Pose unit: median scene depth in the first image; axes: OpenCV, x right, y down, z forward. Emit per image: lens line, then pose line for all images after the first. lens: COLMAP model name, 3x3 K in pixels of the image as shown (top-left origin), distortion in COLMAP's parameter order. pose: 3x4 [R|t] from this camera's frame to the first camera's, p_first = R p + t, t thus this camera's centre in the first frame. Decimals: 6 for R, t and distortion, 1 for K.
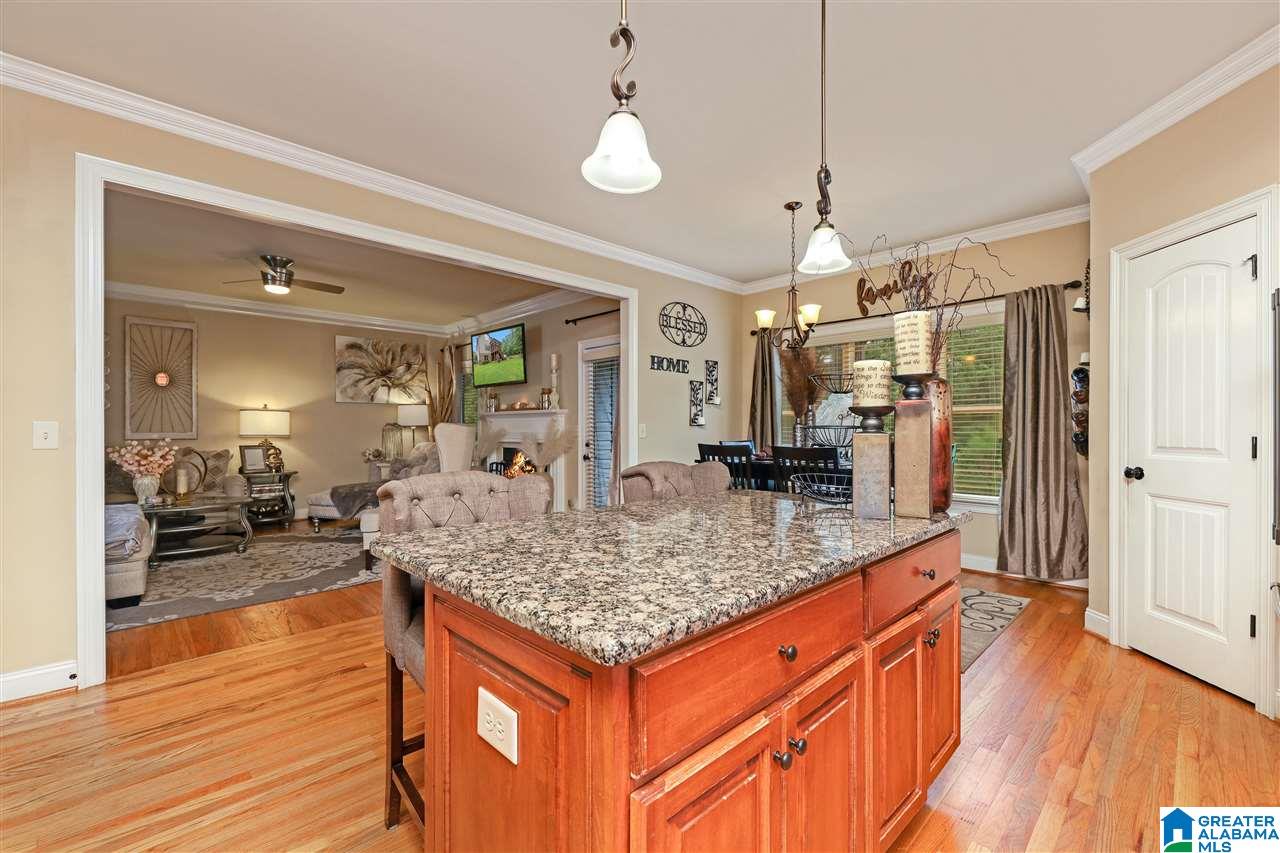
lens RADIAL K [[543.9, 0, 638.2], [0, 543.9, 427.4], [0, 0, 1]] dist [0.010110, 0.000270]
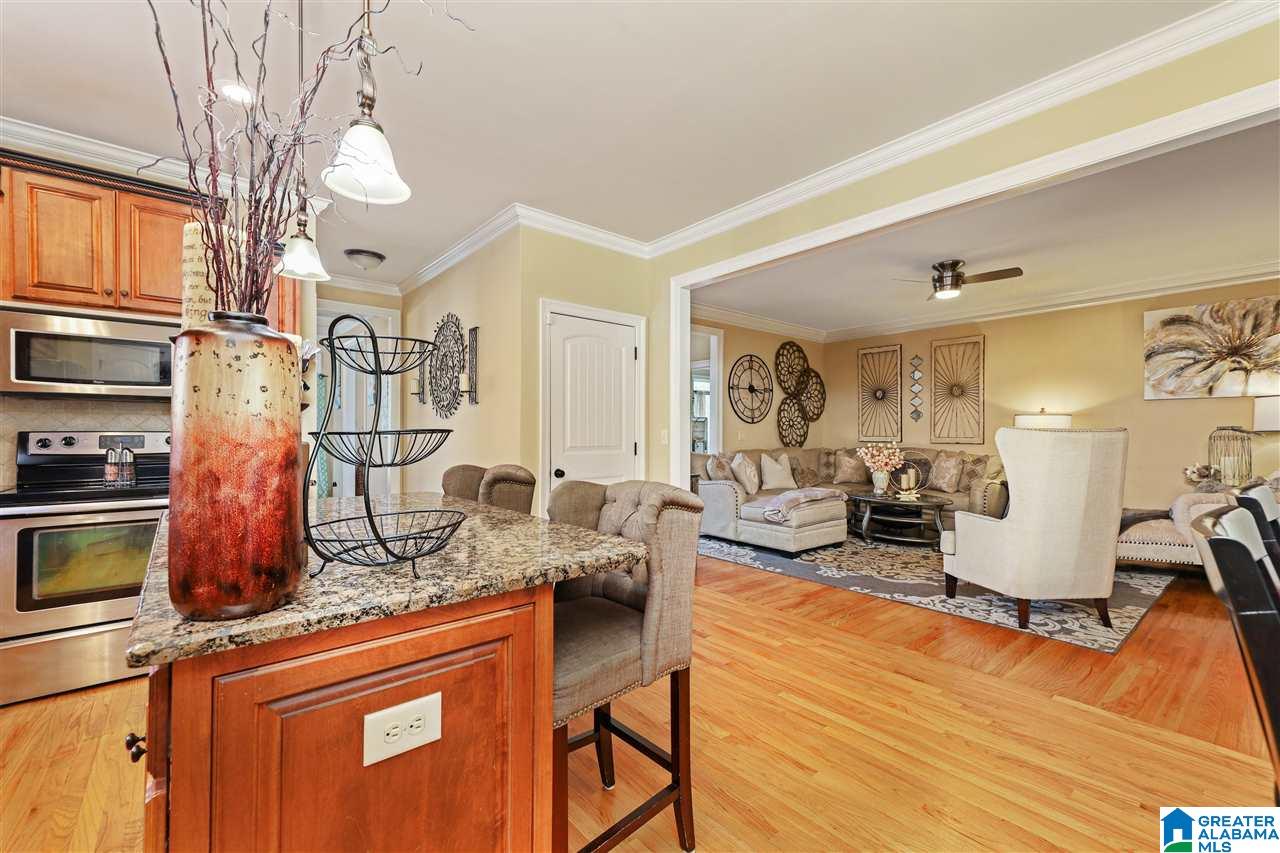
lens RADIAL K [[543.9, 0, 640.9], [0, 543.9, 428.0], [0, 0, 1]] dist [0.010110, 0.000270]
pose [[-0.070520, -0.007677, -0.997481, 0.365760], [-0.001124, 0.999970, -0.007617, -0.001077], [0.997510, 0.000584, -0.070527, 0.507815]]
